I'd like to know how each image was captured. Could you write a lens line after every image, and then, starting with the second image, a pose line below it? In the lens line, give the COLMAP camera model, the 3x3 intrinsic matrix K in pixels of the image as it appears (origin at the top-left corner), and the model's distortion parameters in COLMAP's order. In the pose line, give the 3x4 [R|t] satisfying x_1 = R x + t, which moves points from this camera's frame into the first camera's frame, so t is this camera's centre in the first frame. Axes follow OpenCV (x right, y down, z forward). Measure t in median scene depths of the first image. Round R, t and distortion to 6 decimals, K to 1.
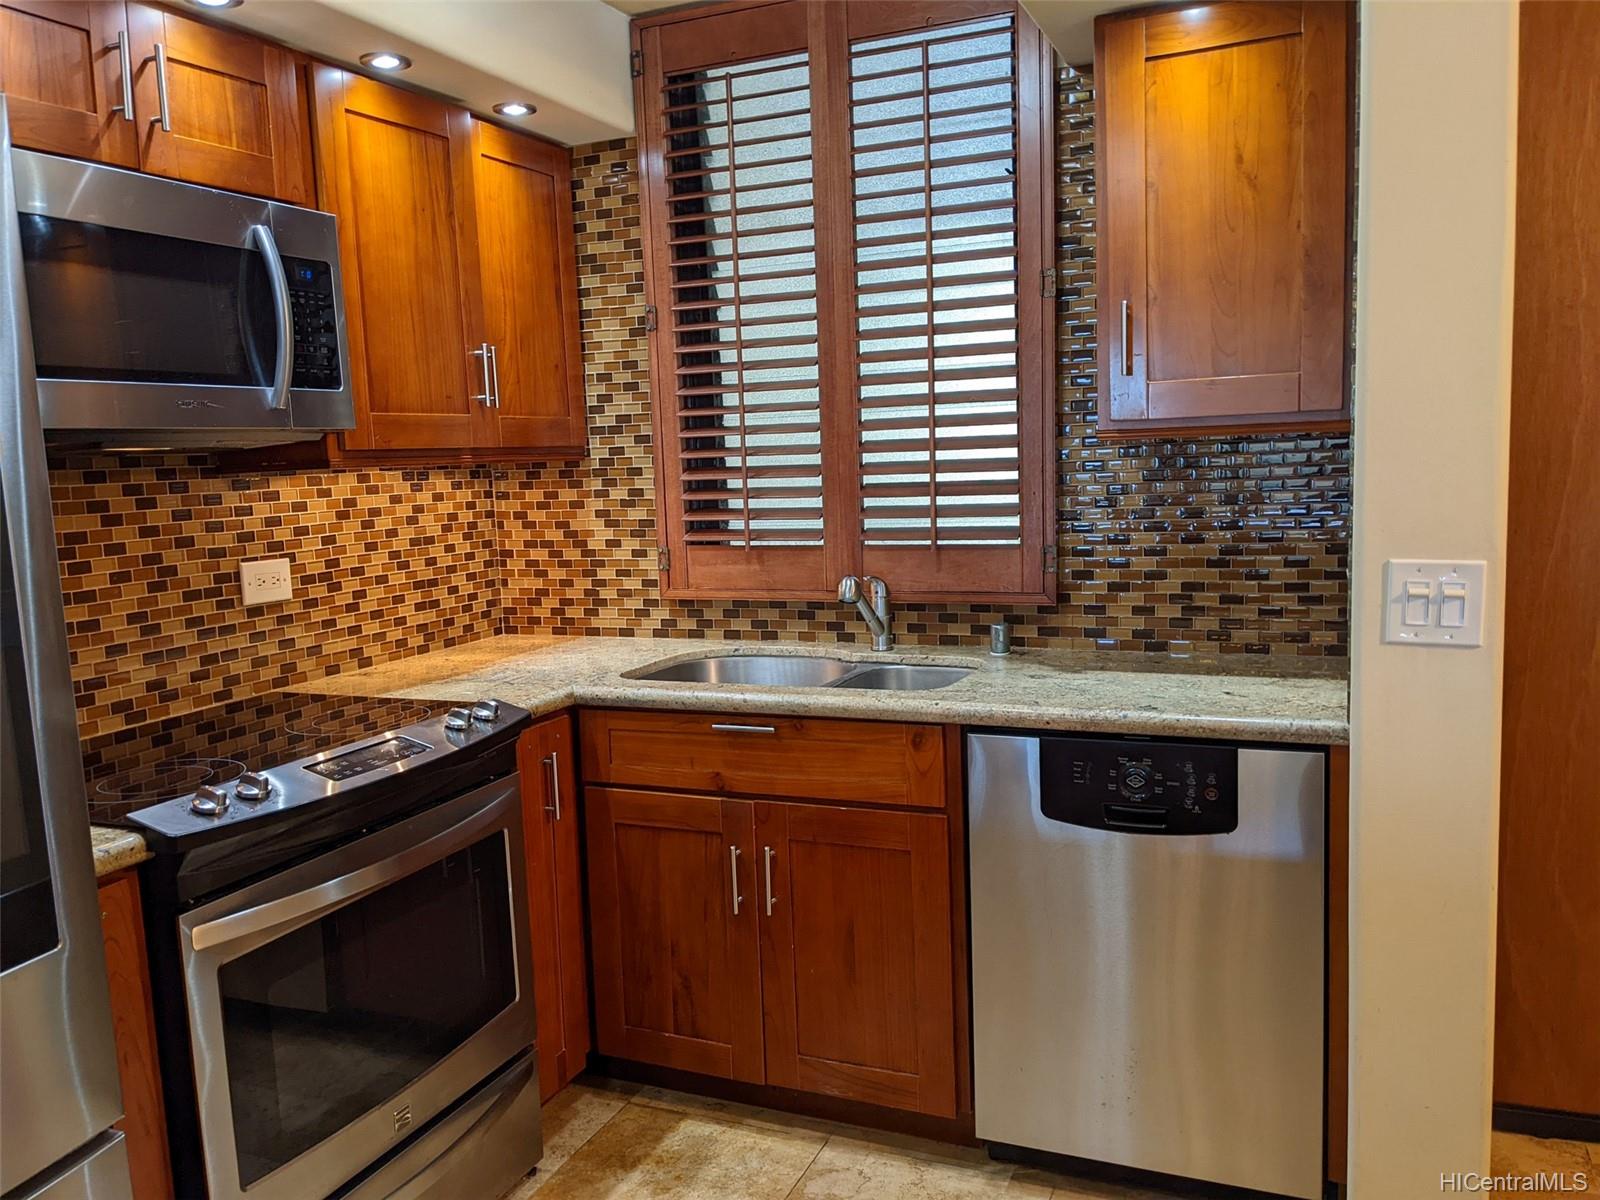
lens RADIAL K [[1268.8, 0, 809.3], [0, 1268.8, 604.2], [0, 0, 1]] dist [0.037493, 0.002832]
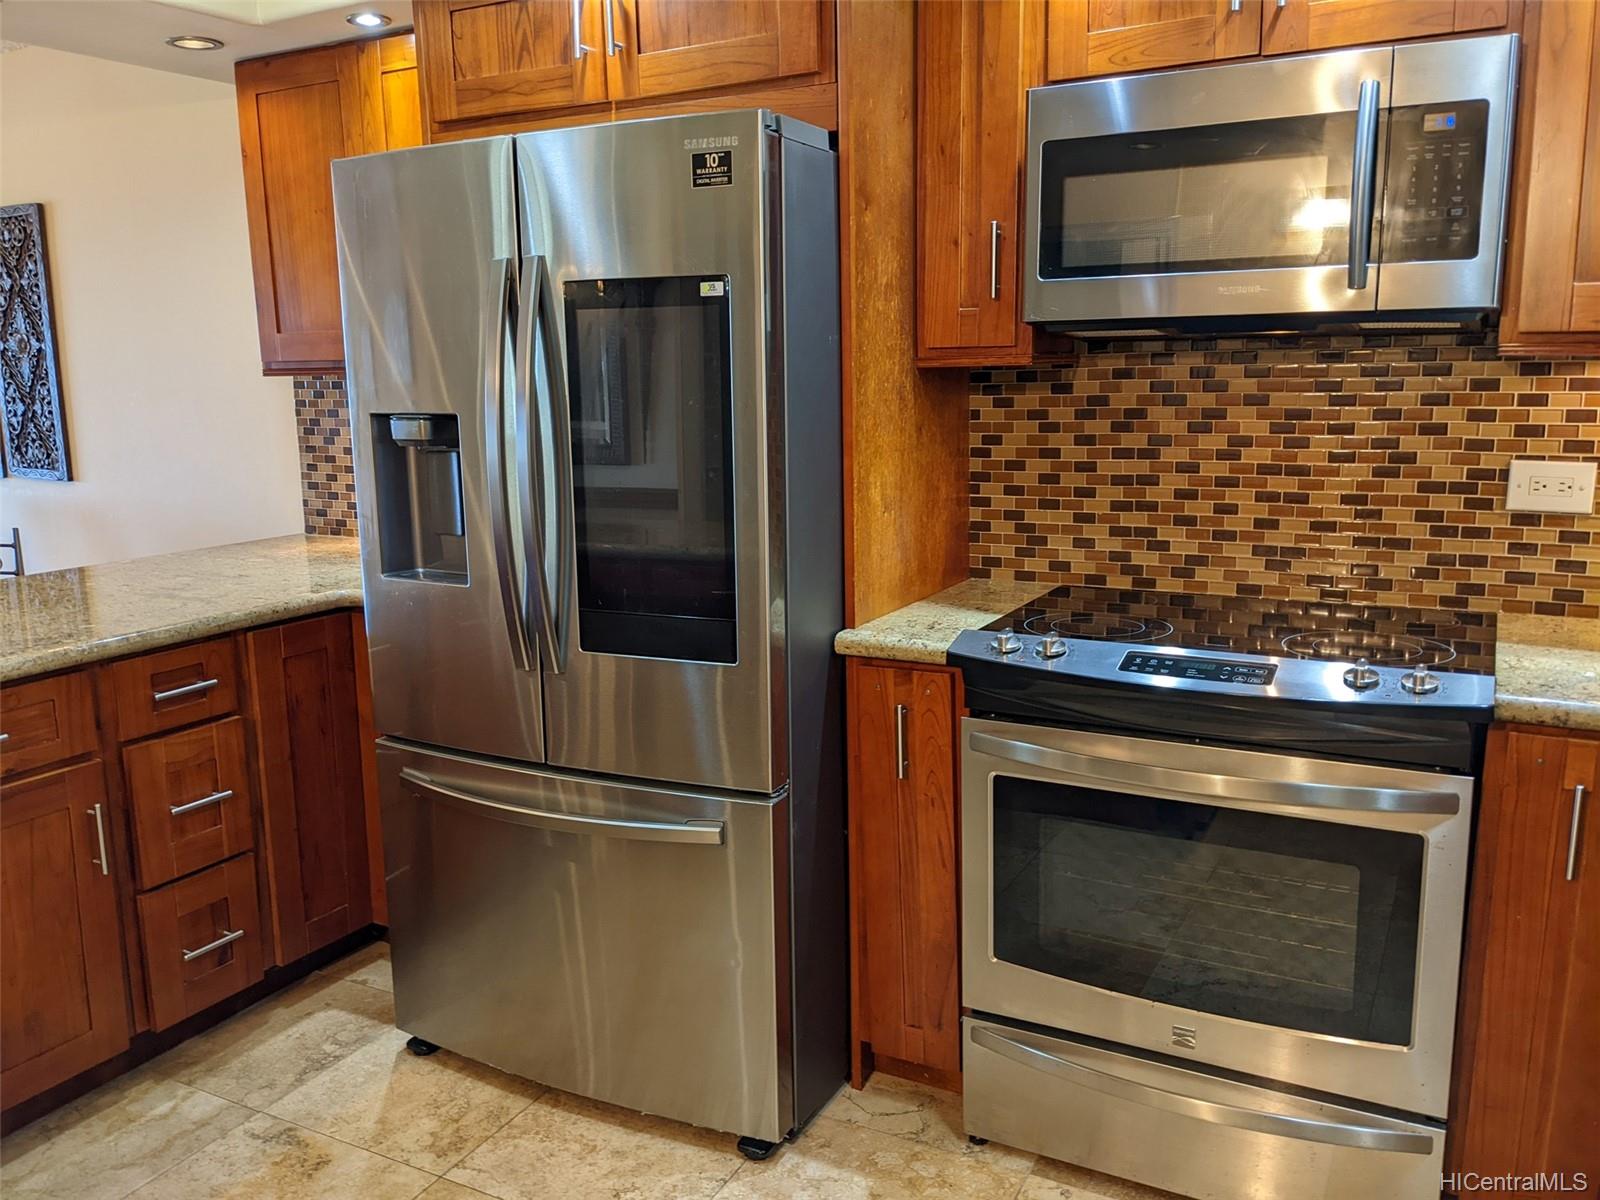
lens RADIAL K [[1268.8, 0, 811.2], [0, 1268.8, 596.2], [0, 0, 1]] dist [0.037493, 0.002832]
pose [[-0.084188, 0.209434, -0.974192, 0.474964], [-0.111126, 0.969591, 0.218048, -0.081944], [0.990234, 0.126615, -0.058355, 0.608618]]
